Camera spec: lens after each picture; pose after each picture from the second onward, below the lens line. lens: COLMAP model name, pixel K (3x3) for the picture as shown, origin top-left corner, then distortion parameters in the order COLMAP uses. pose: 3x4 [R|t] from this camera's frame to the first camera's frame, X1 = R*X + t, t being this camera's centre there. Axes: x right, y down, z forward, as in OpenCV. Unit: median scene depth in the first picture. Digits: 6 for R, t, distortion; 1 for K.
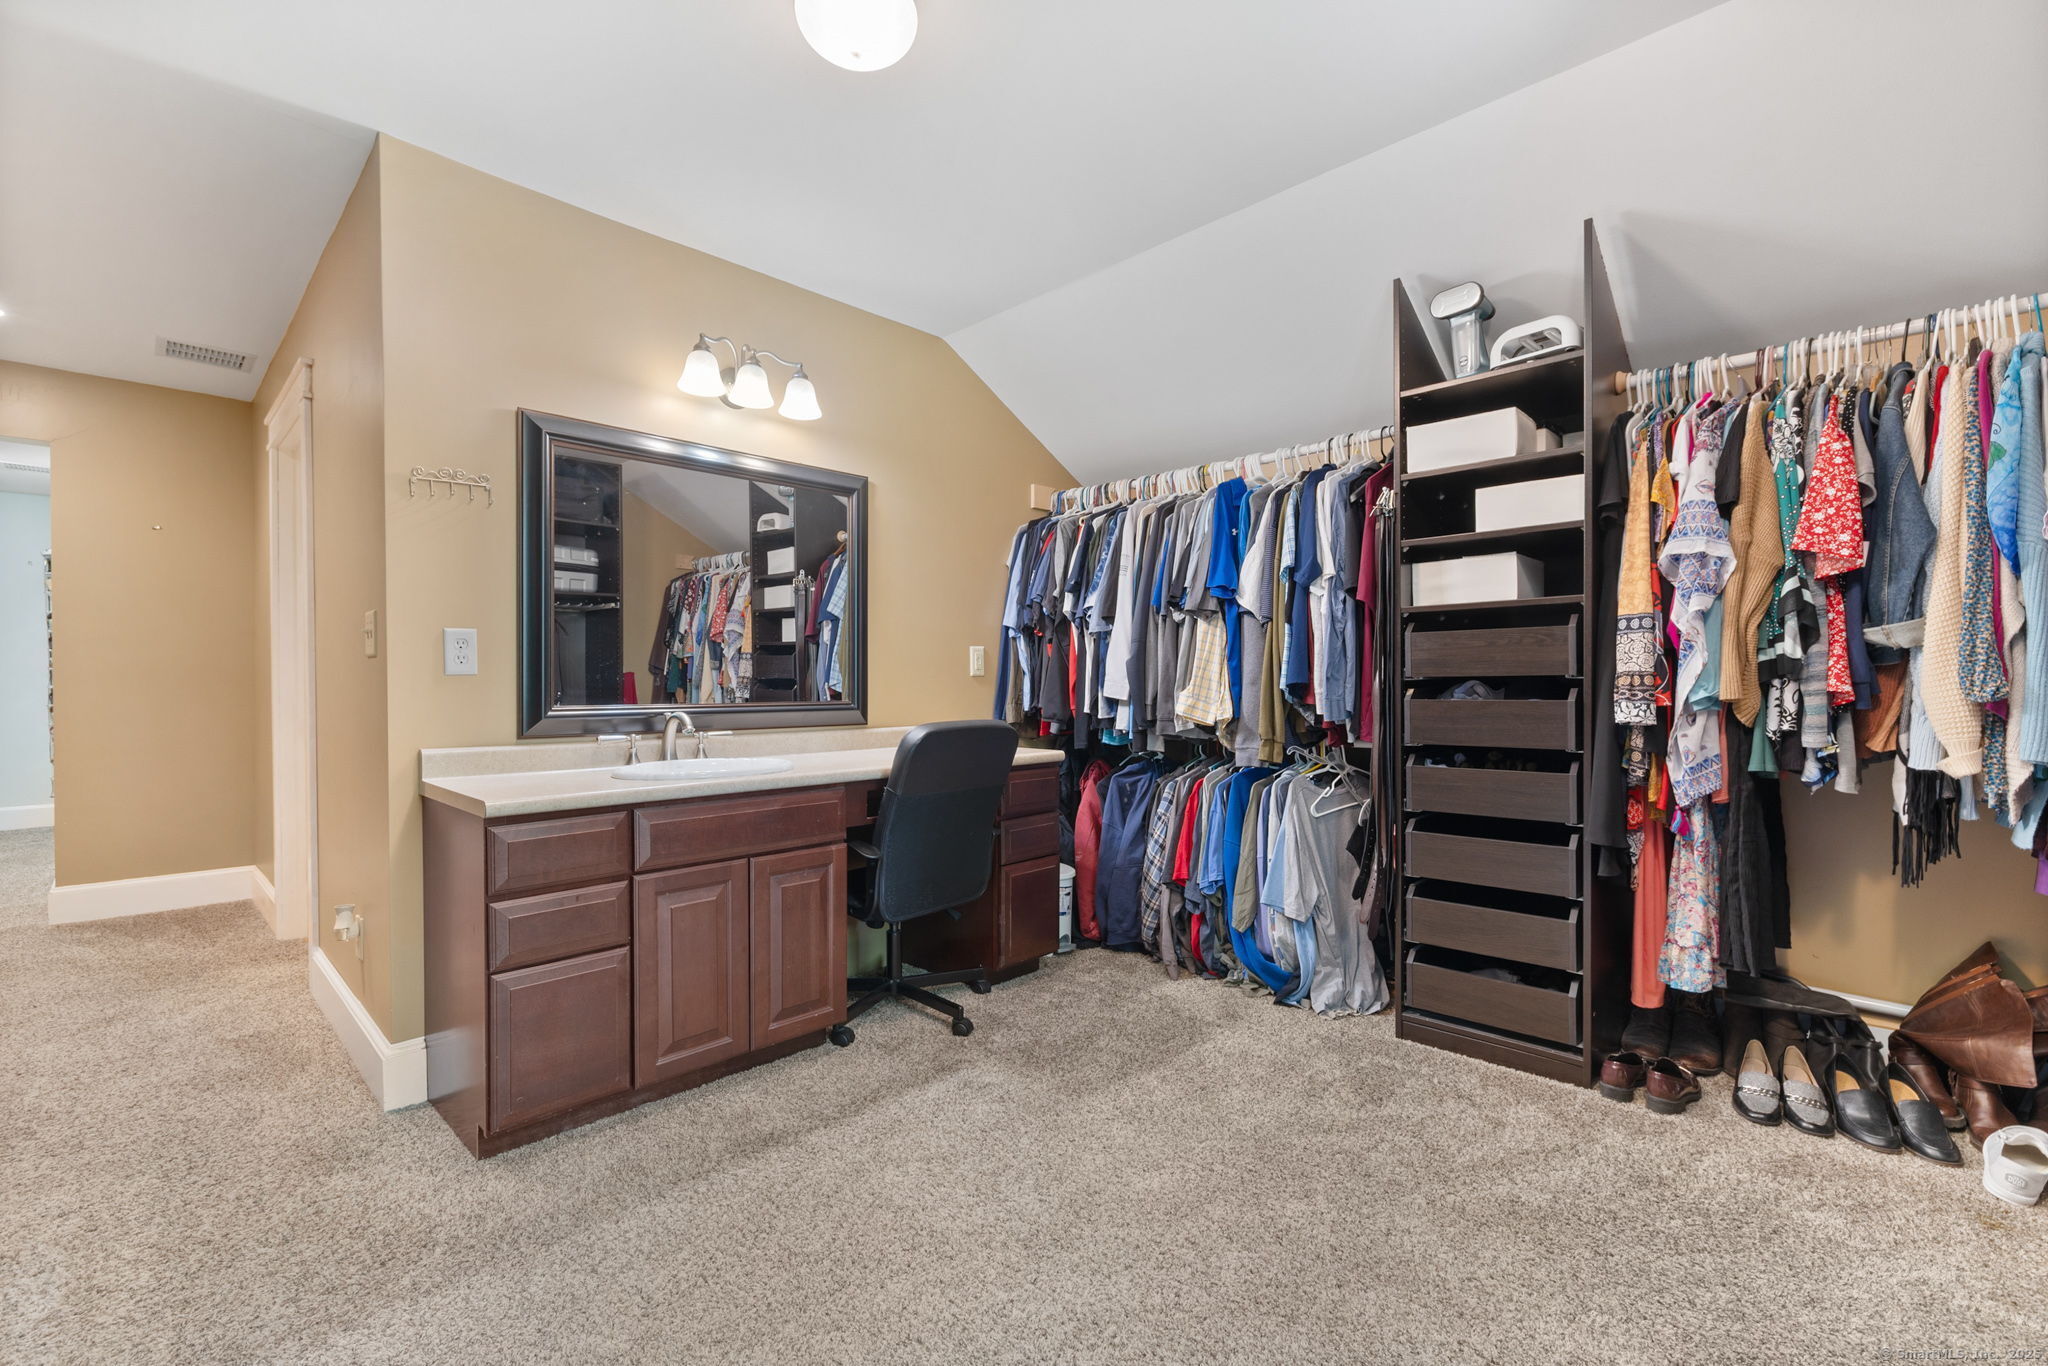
lens RADIAL K [[892.8, 0, 1025.3], [0, 892.8, 688.0], [0, 0, 1]] dist [-0.000881, -0.000247]
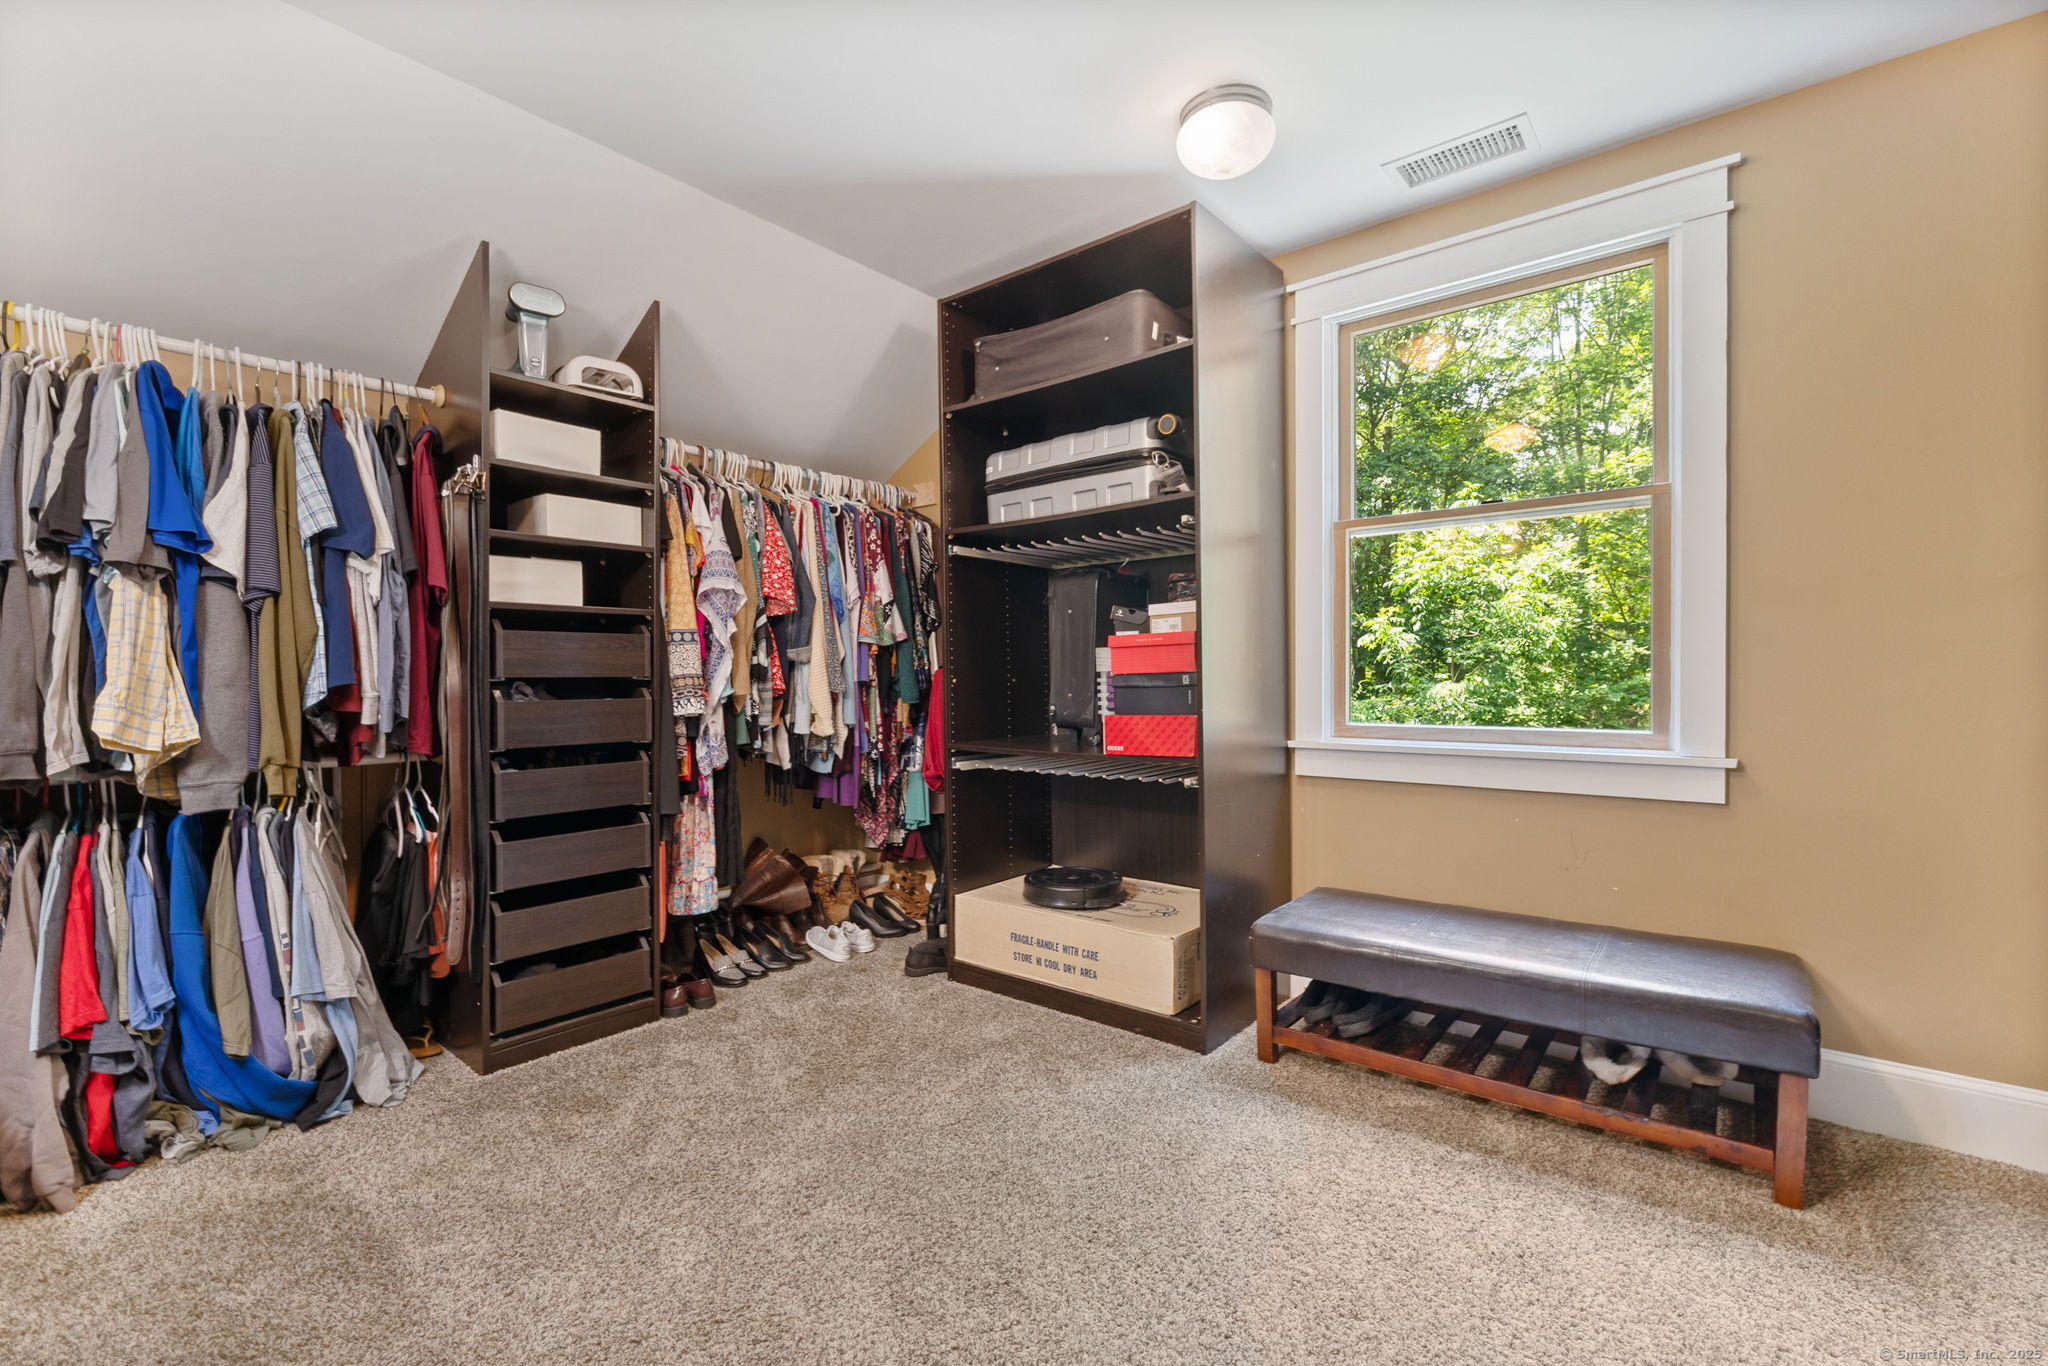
lens RADIAL K [[892.8, 0, 1023.5], [0, 892.8, 686.1], [0, 0, 1]] dist [-0.000881, -0.000247]
pose [[-0.081438, -0.001482, 0.996677, -0.590363], [0.010820, 0.999939, 0.002371, 0.000467], [-0.996620, 0.010977, -0.081417, 0.582480]]
